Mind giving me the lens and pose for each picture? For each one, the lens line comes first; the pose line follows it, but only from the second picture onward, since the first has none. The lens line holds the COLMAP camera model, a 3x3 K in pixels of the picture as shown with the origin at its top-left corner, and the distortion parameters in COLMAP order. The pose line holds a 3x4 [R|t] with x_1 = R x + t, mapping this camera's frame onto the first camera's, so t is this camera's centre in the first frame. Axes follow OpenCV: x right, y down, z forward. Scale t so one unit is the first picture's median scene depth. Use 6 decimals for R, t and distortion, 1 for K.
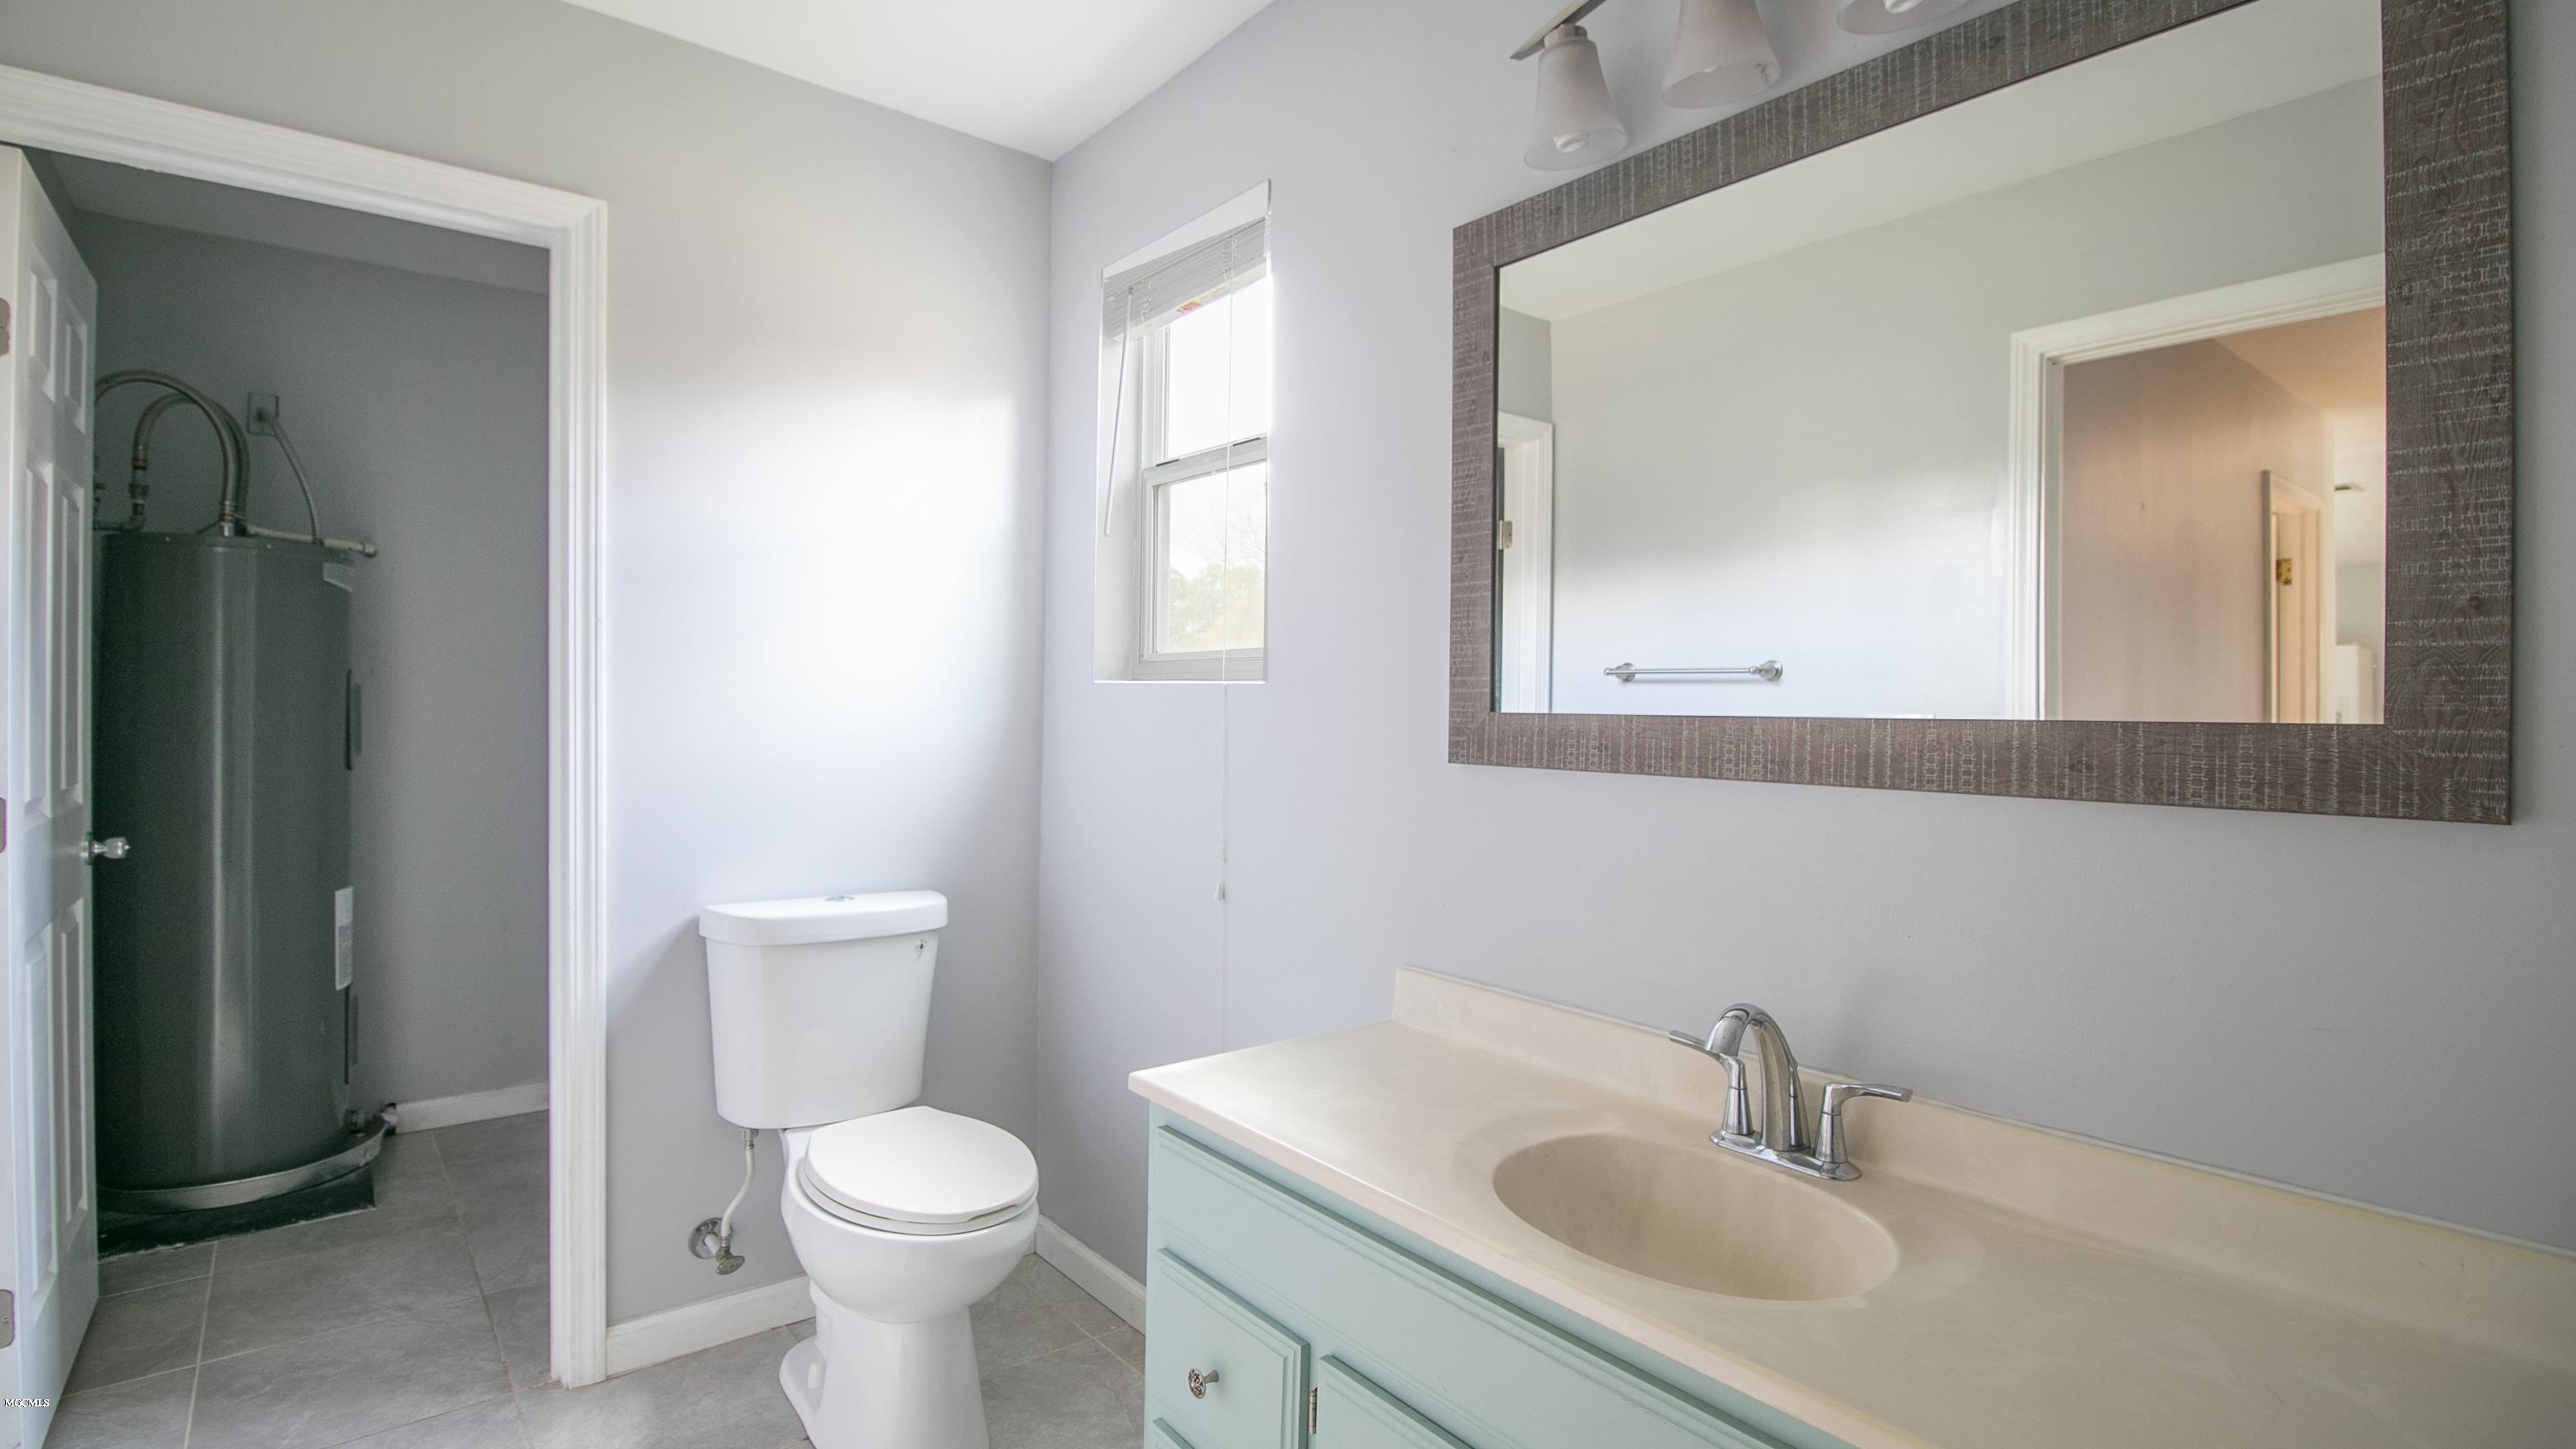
lens RADIAL K [[1191.5, 0, 1291.7], [0, 1191.5, 710.5], [0, 0, 1]] dist [-0.011530, -0.005370]
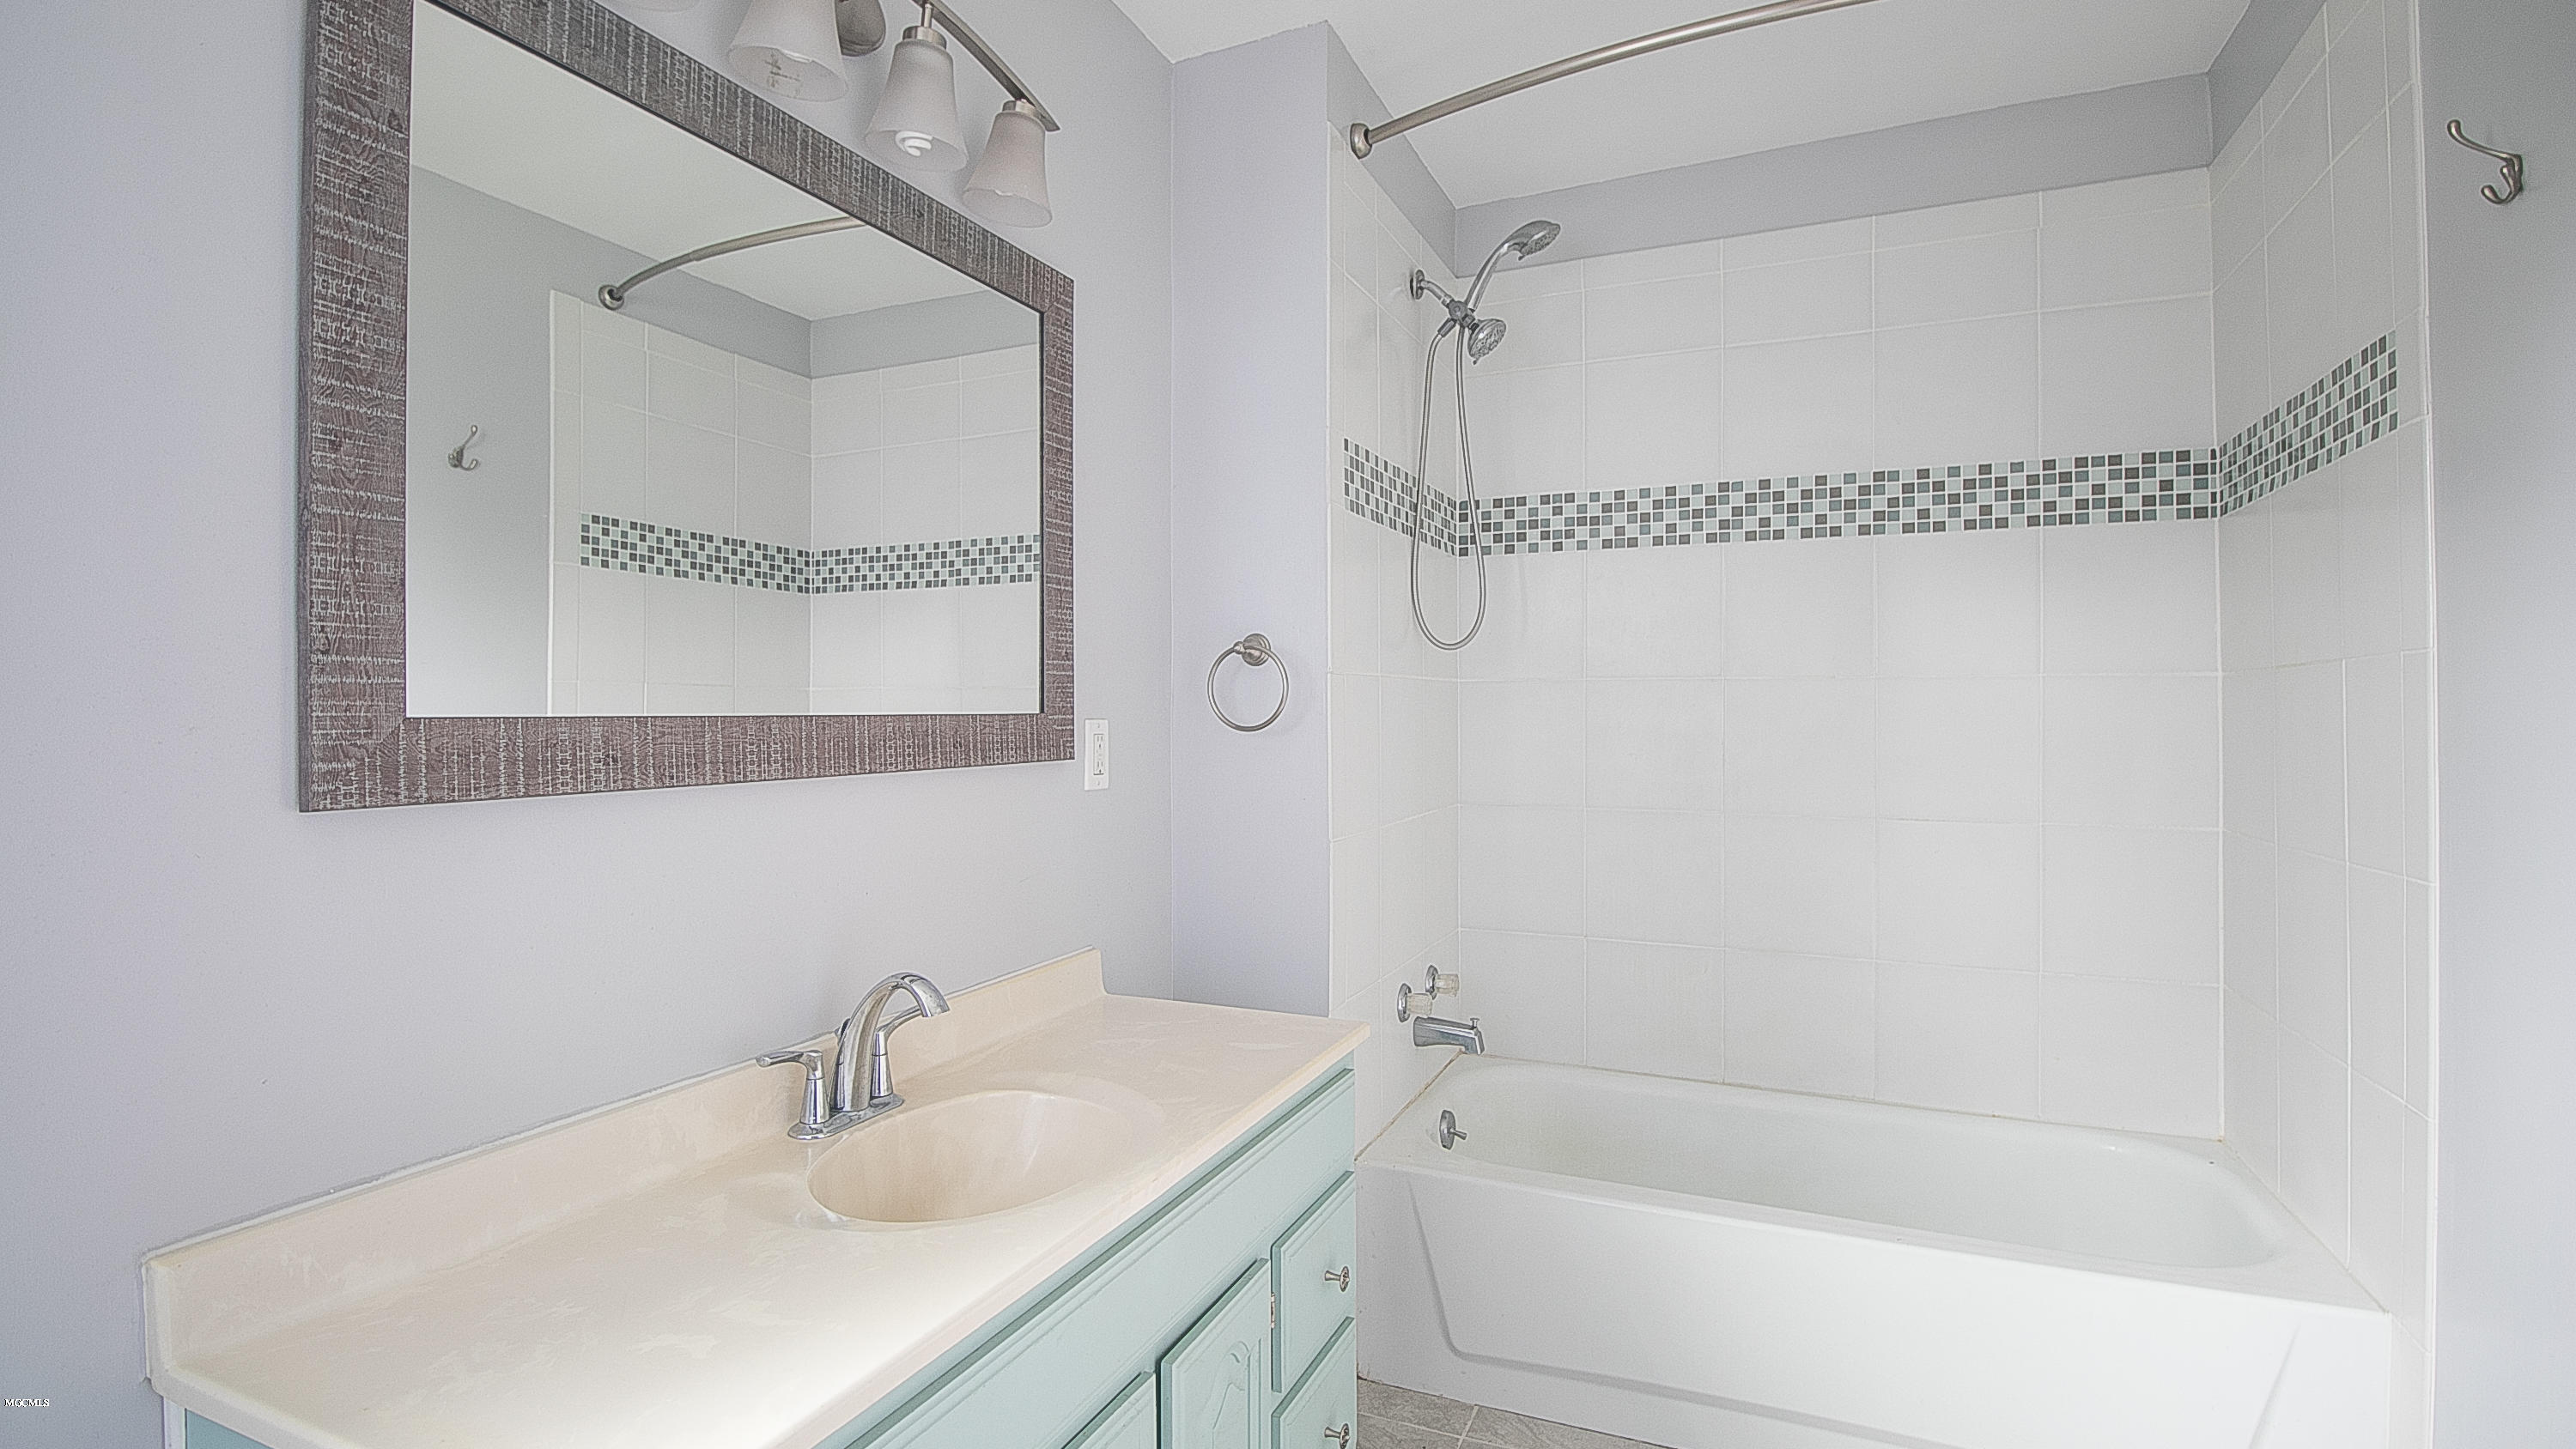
lens RADIAL K [[1191.5, 0, 1290.5], [0, 1191.5, 713.7], [0, 0, 1]] dist [-0.011530, -0.005370]
pose [[-0.453976, -0.007071, 0.890986, -0.637076], [0.006578, 0.999915, 0.011287, -0.004638], [-0.890989, 0.010985, -0.453891, 0.973587]]
